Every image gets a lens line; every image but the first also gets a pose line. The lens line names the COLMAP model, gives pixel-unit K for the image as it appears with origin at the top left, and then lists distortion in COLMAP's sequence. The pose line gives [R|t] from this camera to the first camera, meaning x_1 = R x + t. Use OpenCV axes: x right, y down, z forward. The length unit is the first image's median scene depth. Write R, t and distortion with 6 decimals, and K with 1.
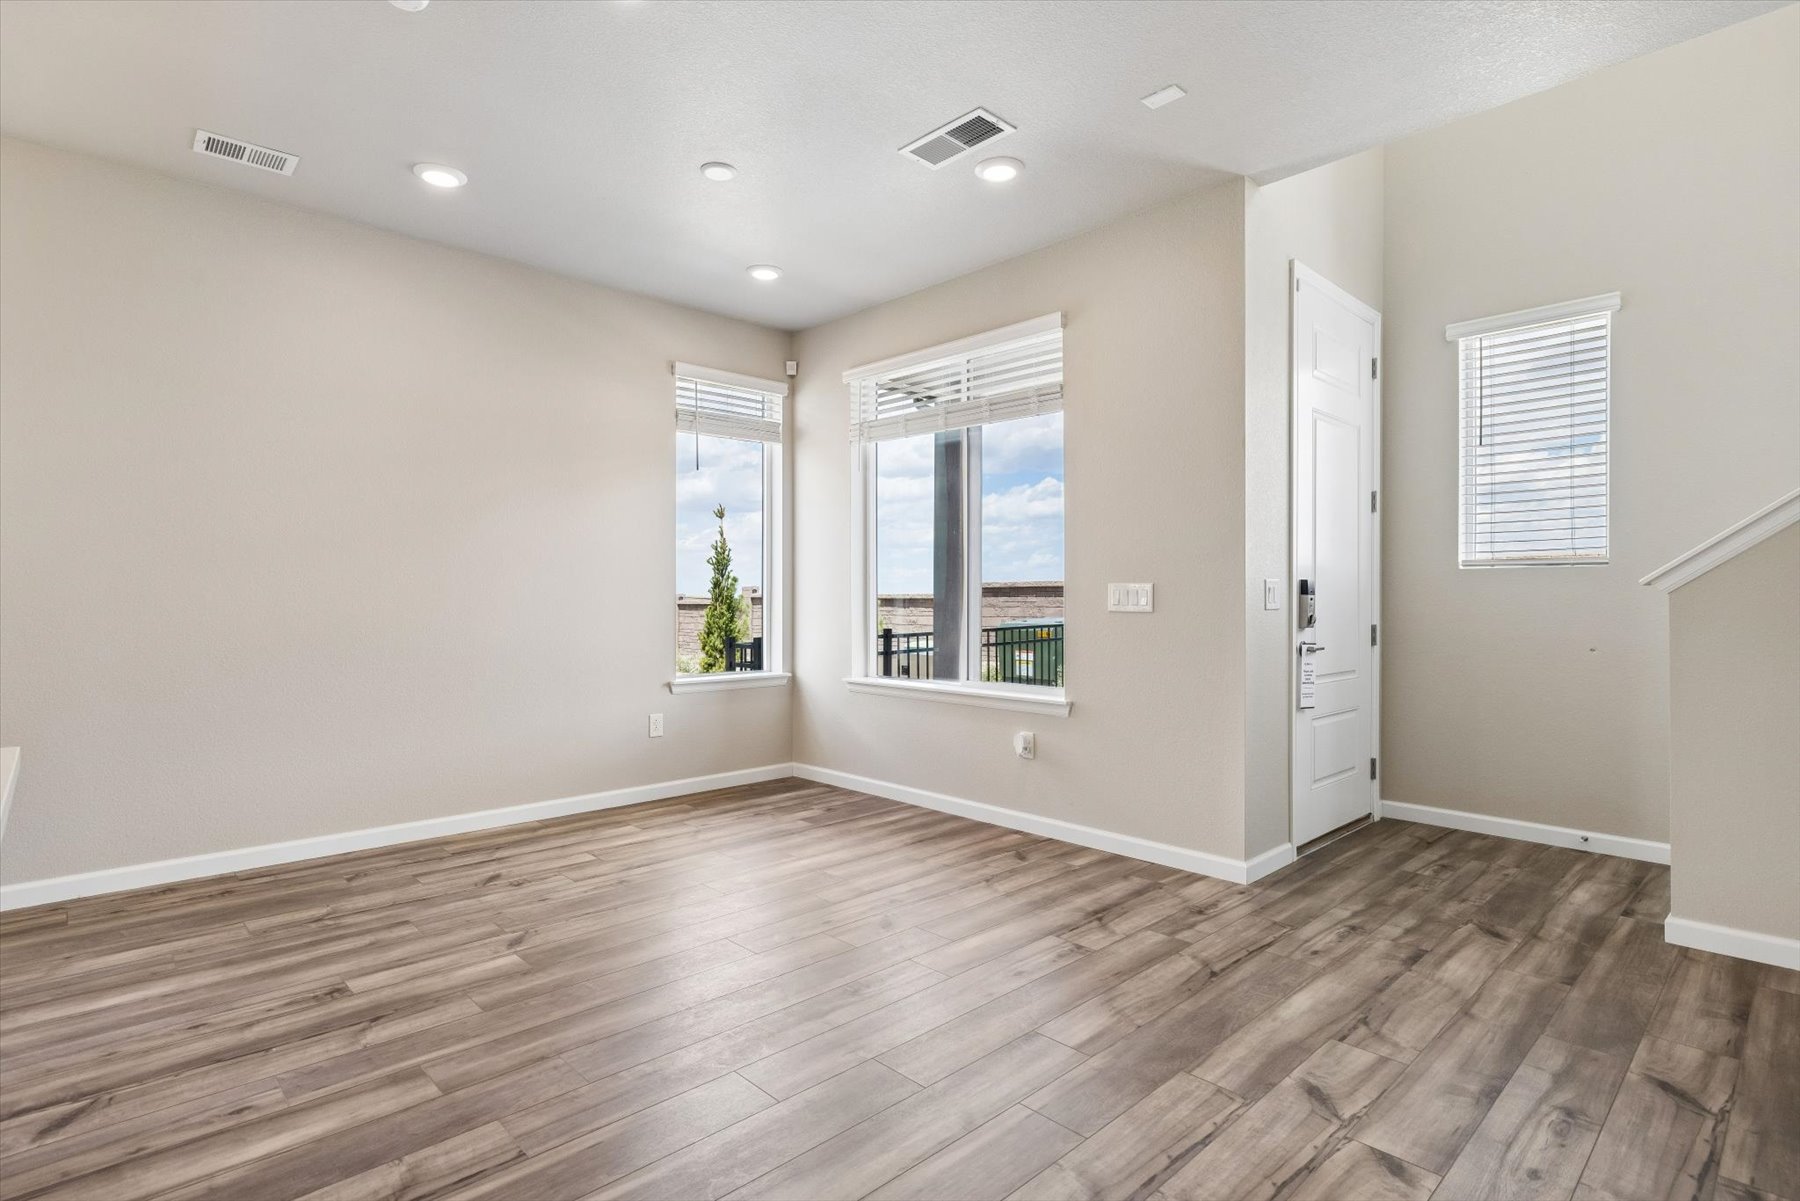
lens RADIAL K [[890.8, 0, 895.3], [0, 890.8, 602.9], [0, 0, 1]] dist [-0.002215, 0.001796]
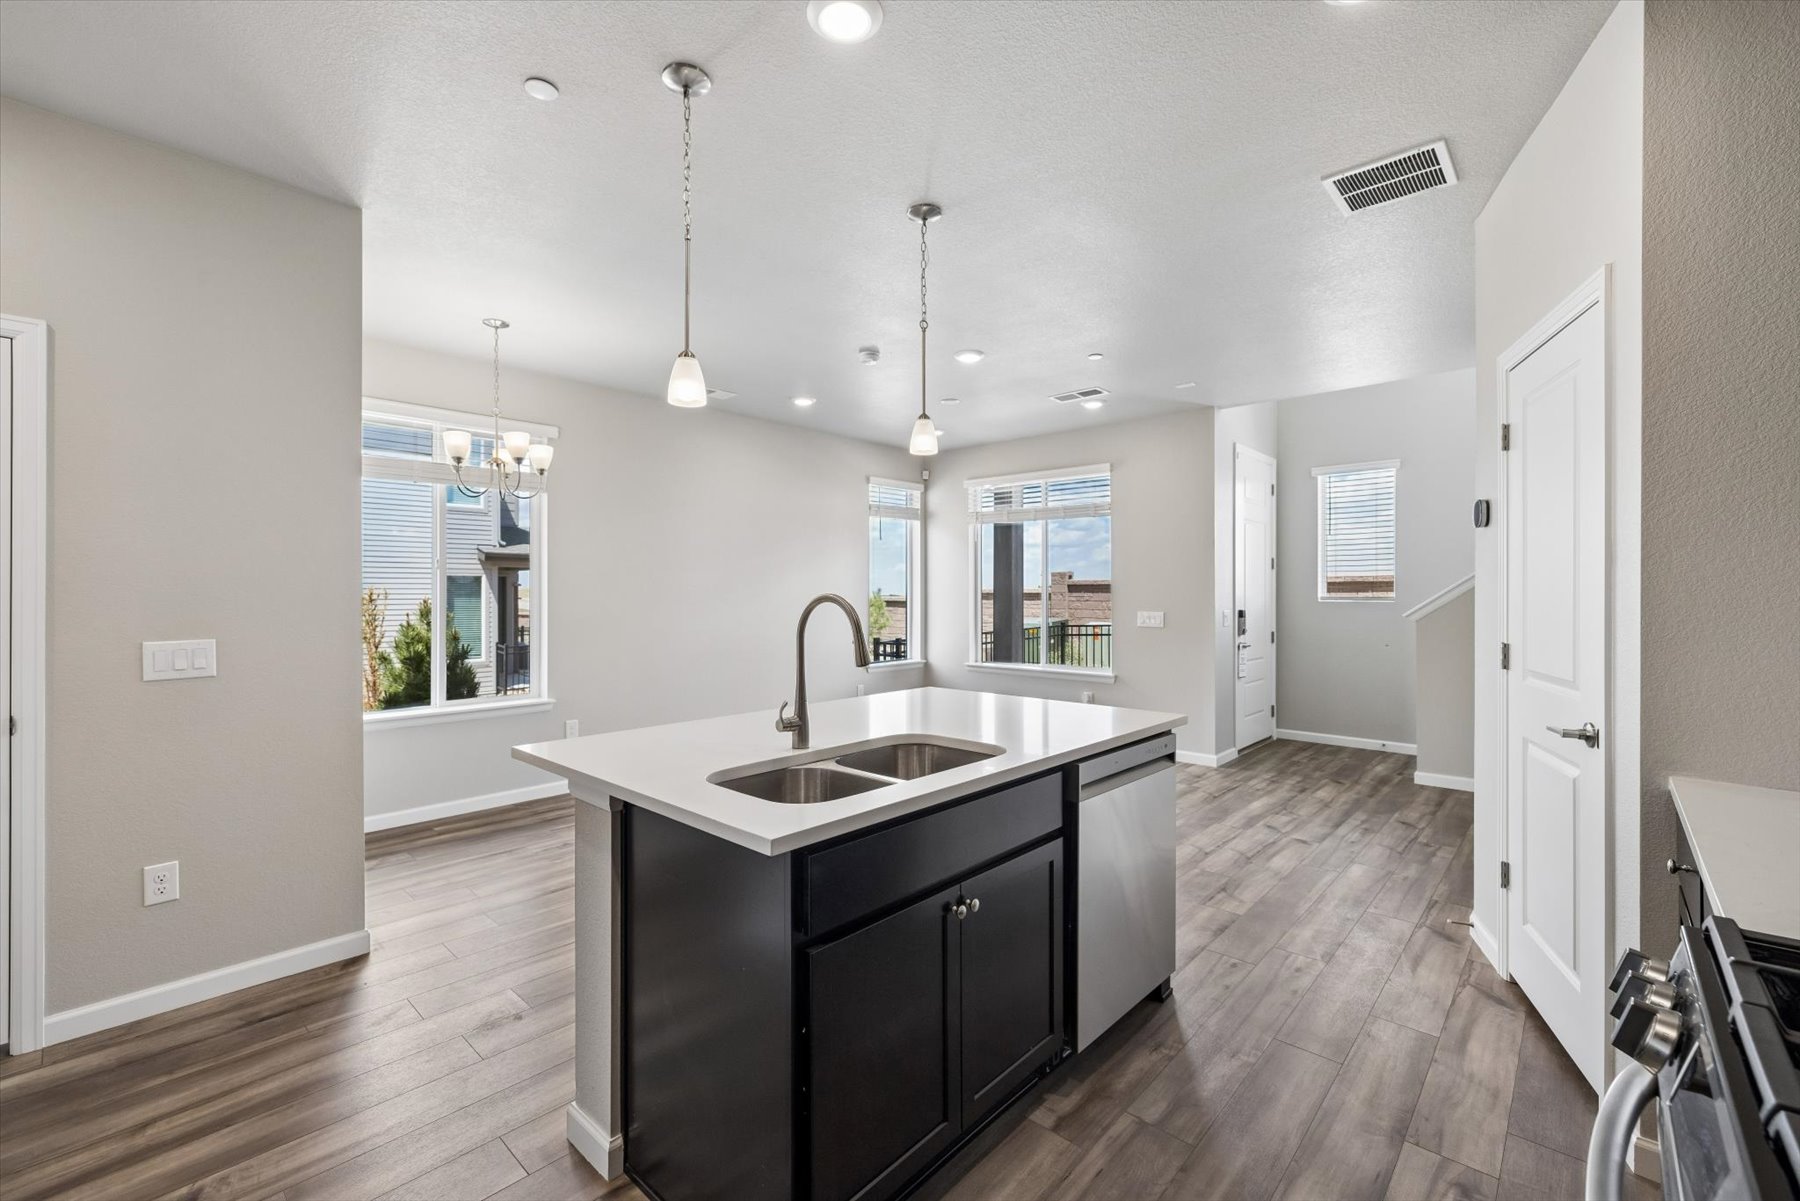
lens RADIAL K [[750.8, 0, 893.5], [0, 750.8, 596.7], [0, 0, 1]] dist [0.000593, -0.000140]
pose [[0.998156, -0.002101, 0.060661, -0.453530], [0.002176, 0.999997, -0.001180, -0.064372], [-0.060658, 0.001310, 0.998158, -0.666192]]
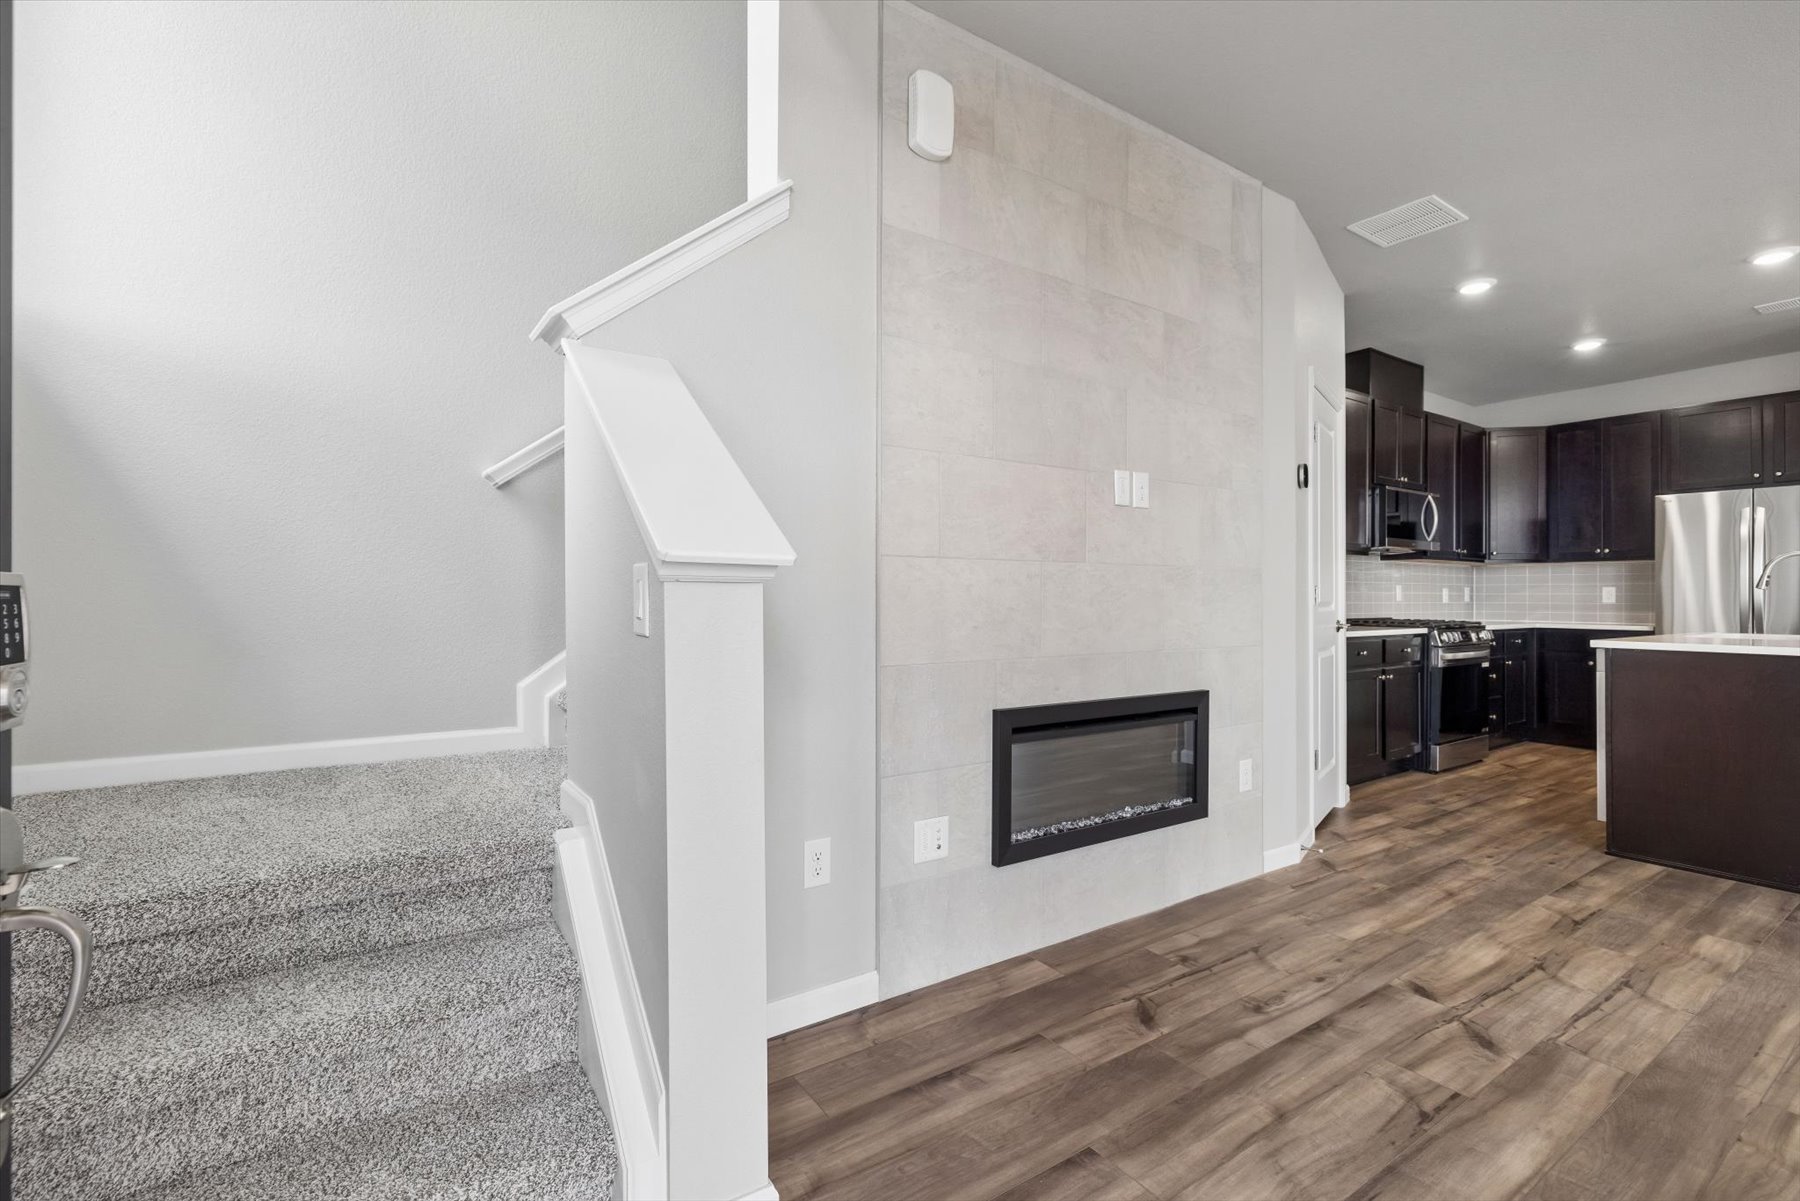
lens RADIAL K [[800.3, 0, 899.1], [0, 800.3, 596.2], [0, 0, 1]] dist [-0.002796, 0.000892]
pose [[-0.986424, -0.003896, 0.164173, 0.644148], [-0.003163, 0.999984, 0.004725, -0.002926], [-0.164189, 0.004142, -0.986420, 1.311727]]
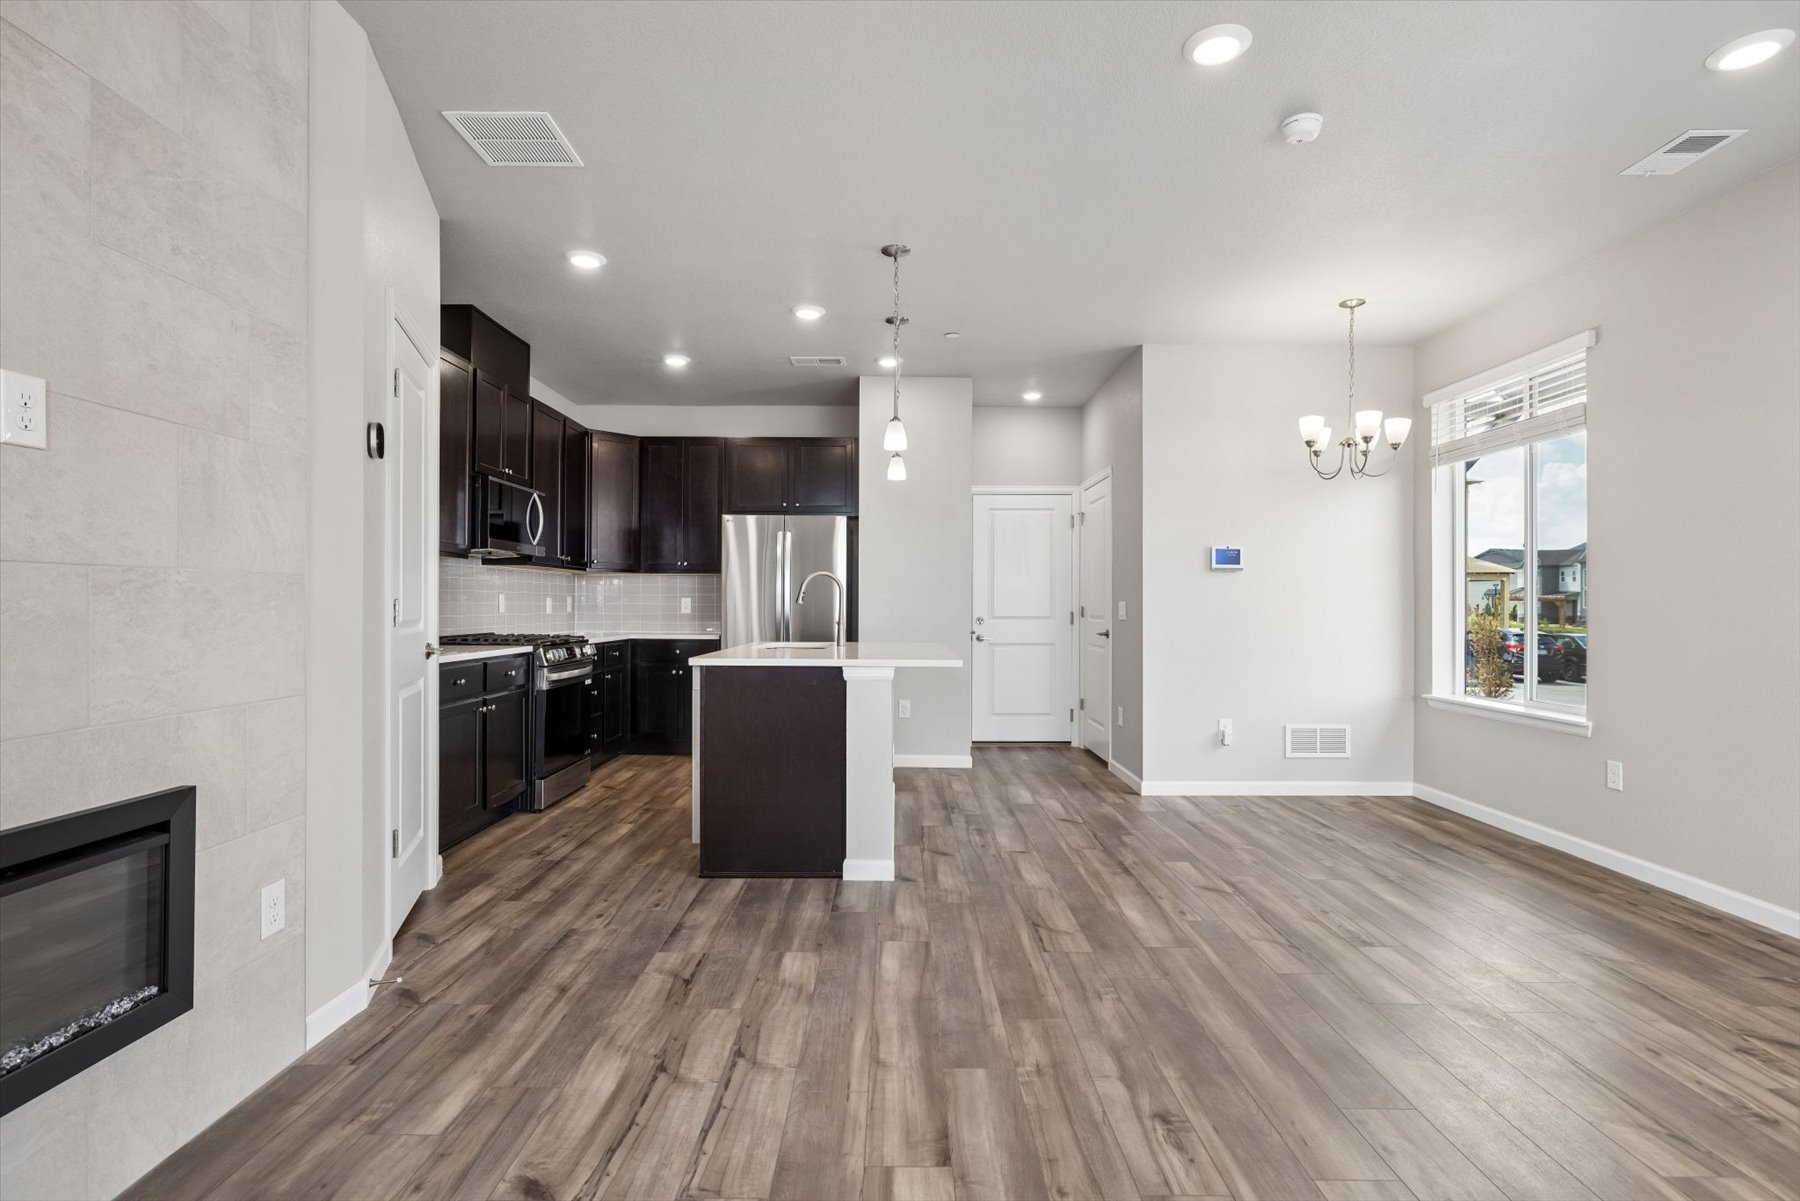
lens RADIAL K [[890.8, 0, 893.6], [0, 890.8, 602.0], [0, 0, 1]] dist [-0.002215, 0.001796]
pose [[-0.689510, -0.007655, -0.724235, 0.551462], [-0.011094, 0.999938, -0.000007, -0.016926], [0.724191, 0.008030, -0.689553, 1.078849]]
